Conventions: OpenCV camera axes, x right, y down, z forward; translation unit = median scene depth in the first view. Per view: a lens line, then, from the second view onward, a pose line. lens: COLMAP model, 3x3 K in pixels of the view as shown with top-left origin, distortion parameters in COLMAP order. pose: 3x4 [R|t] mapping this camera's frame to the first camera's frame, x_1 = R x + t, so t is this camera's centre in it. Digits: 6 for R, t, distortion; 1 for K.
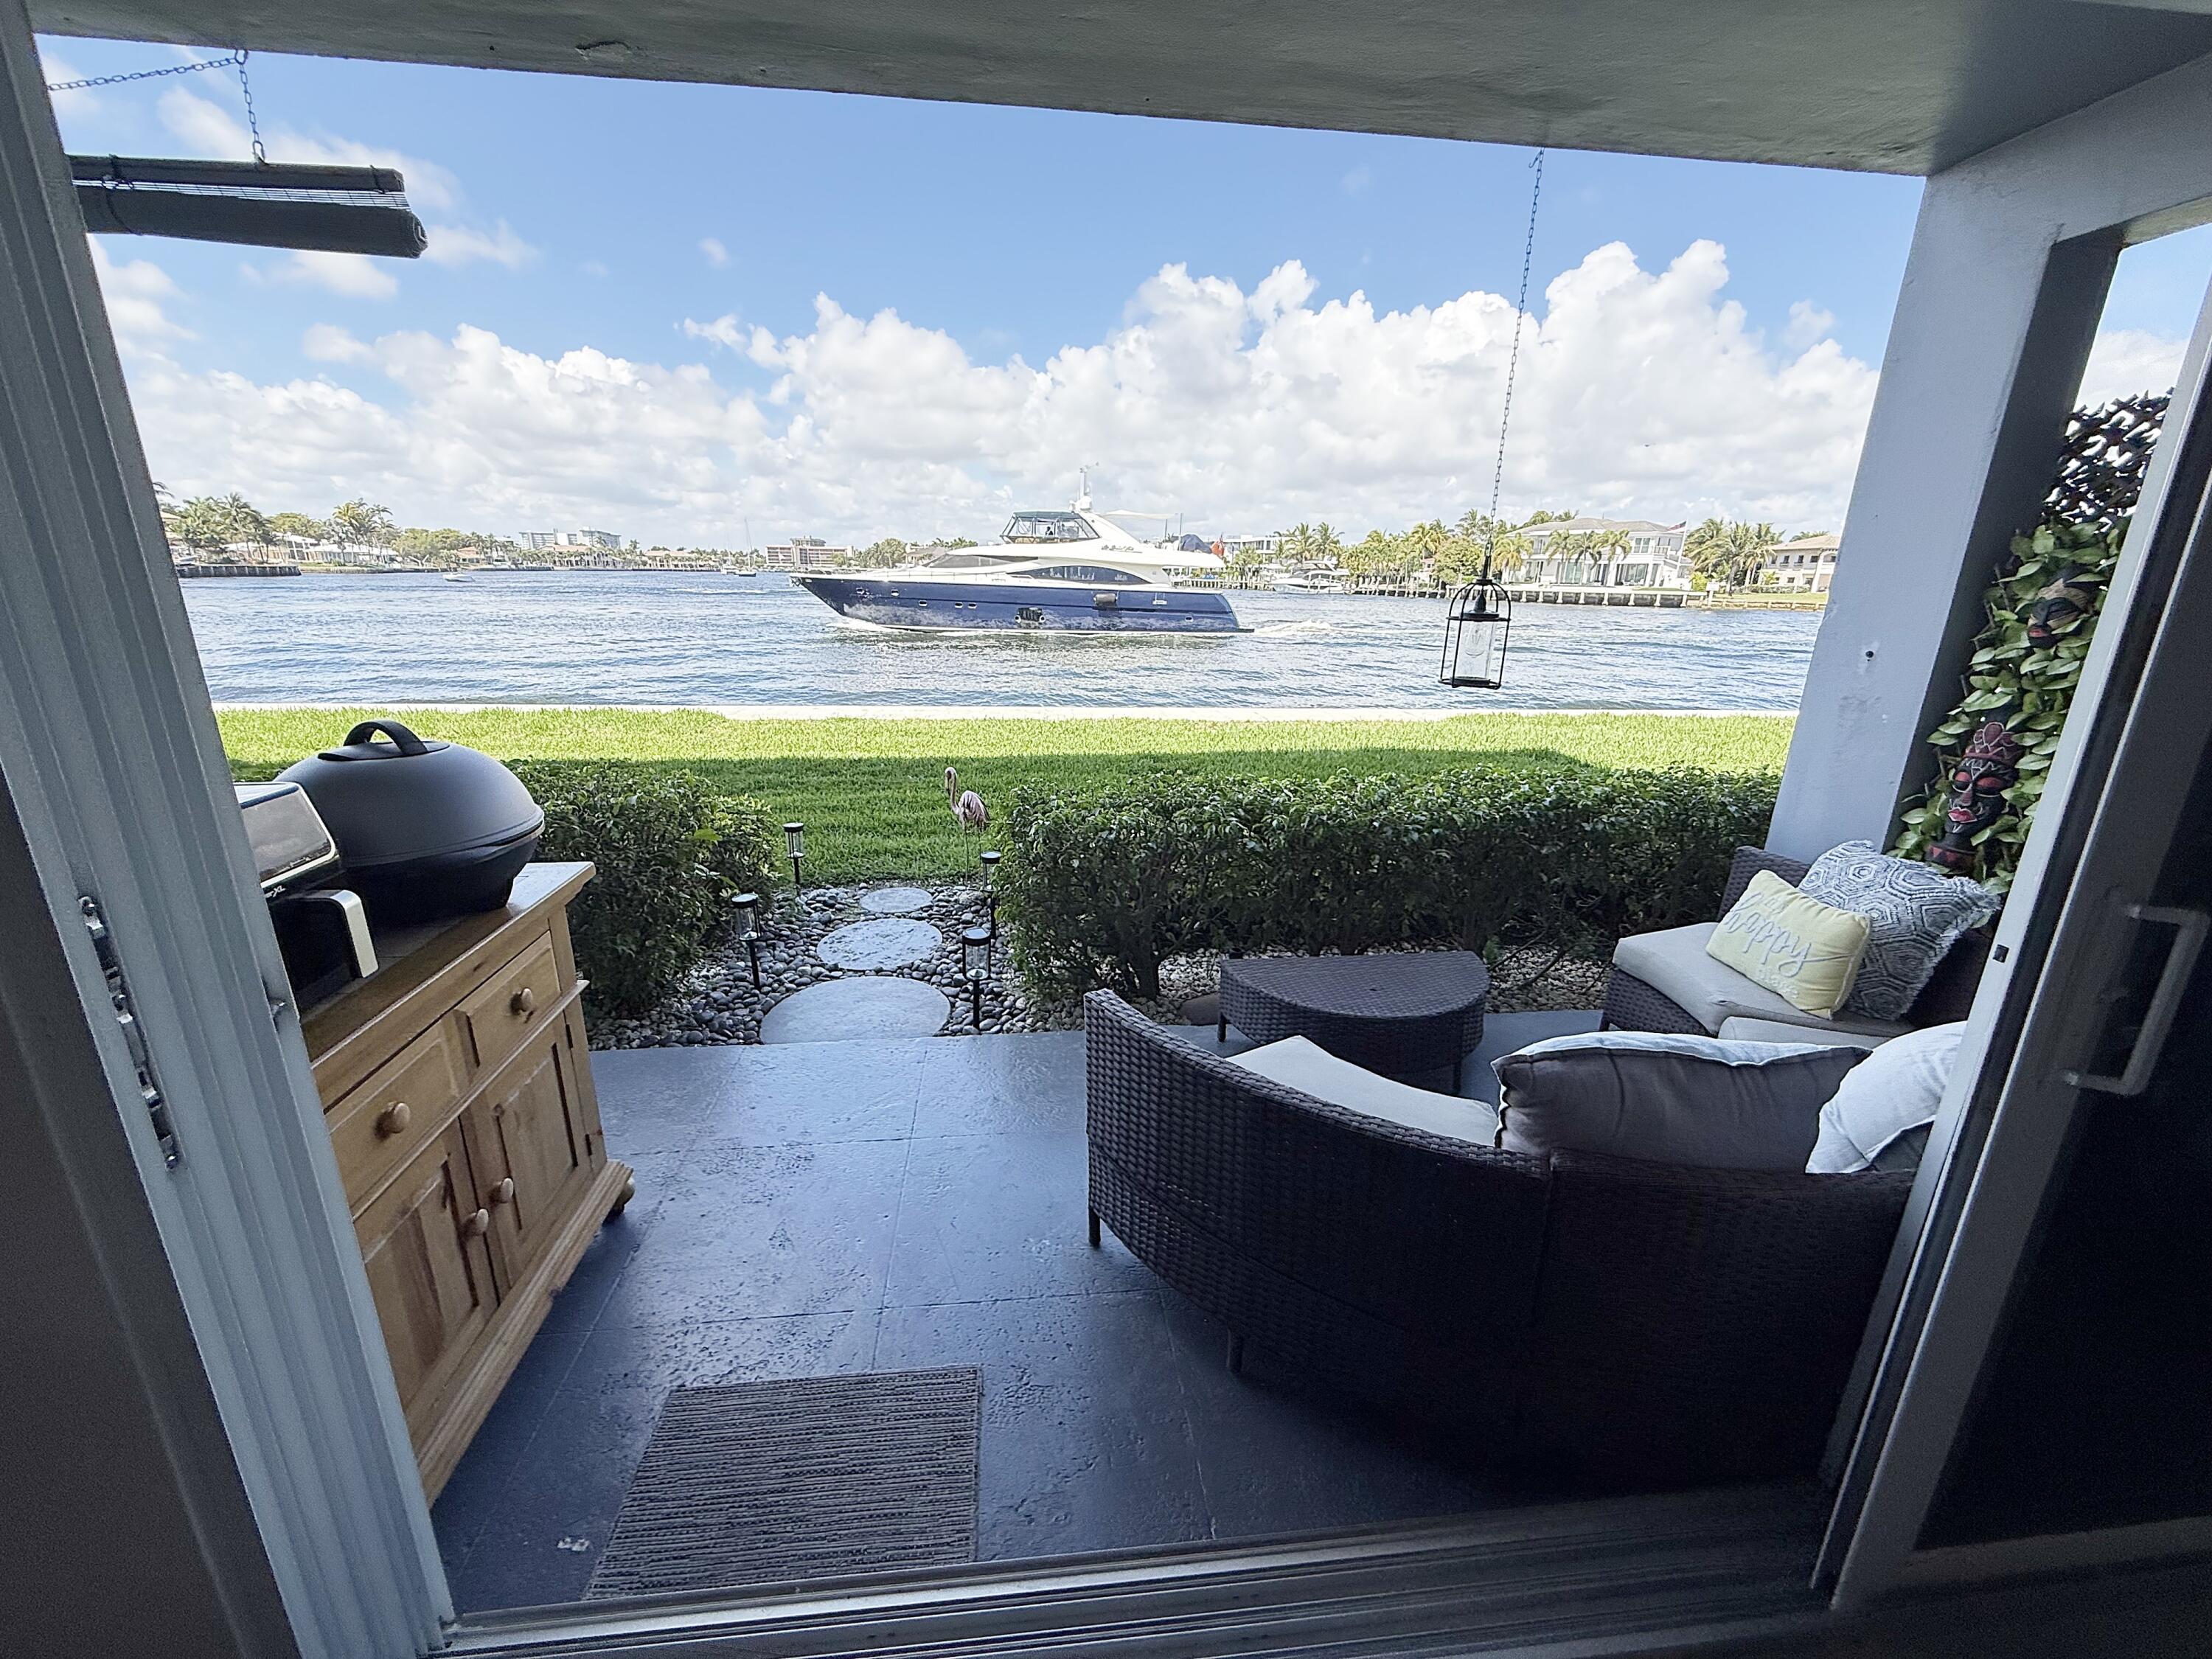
lens RADIAL K [[885.9, 0, 1107.5], [0, 885.9, 830.9], [0, 0, 1]] dist [0.000005, -0.000377]
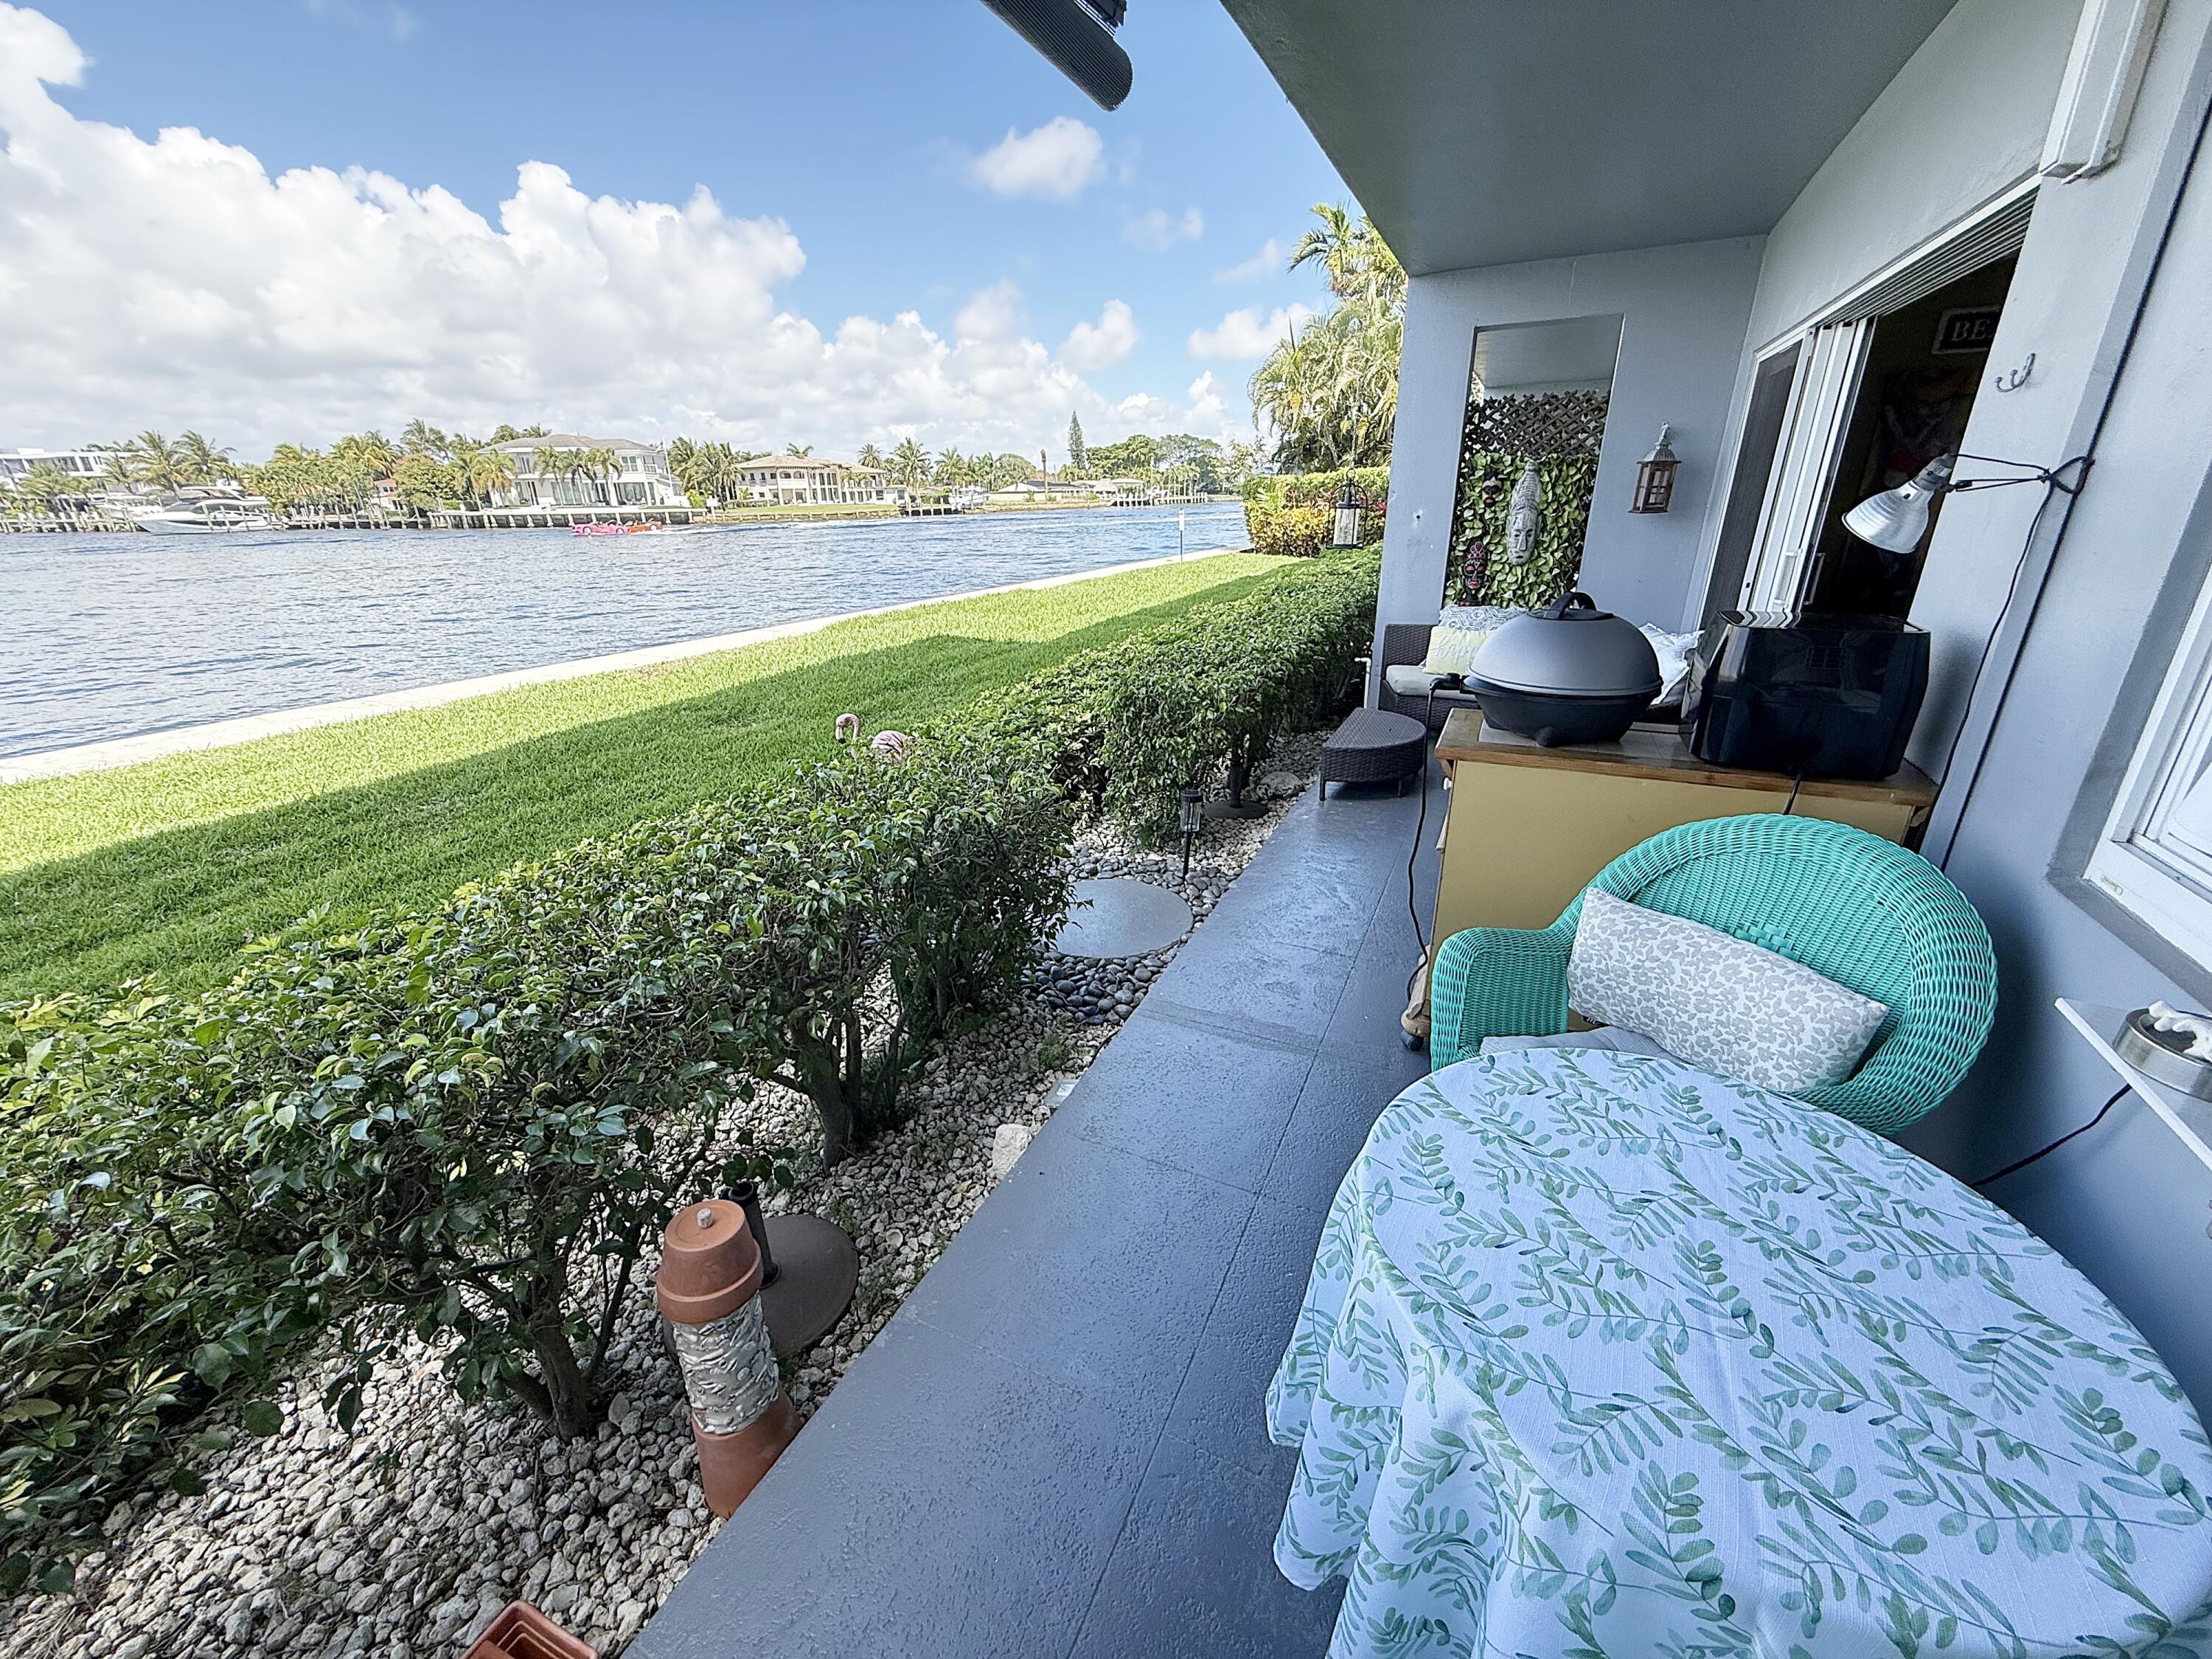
lens RADIAL K [[885.9, 0, 1099.7], [0, 885.9, 830.6], [0, 0, 1]] dist [0.000005, -0.000377]
pose [[0.521843, -0.326483, 0.788092, -1.555356], [0.261937, 0.940556, 0.216201, -0.171322], [-0.811831, 0.093607, 0.576341, 0.539307]]
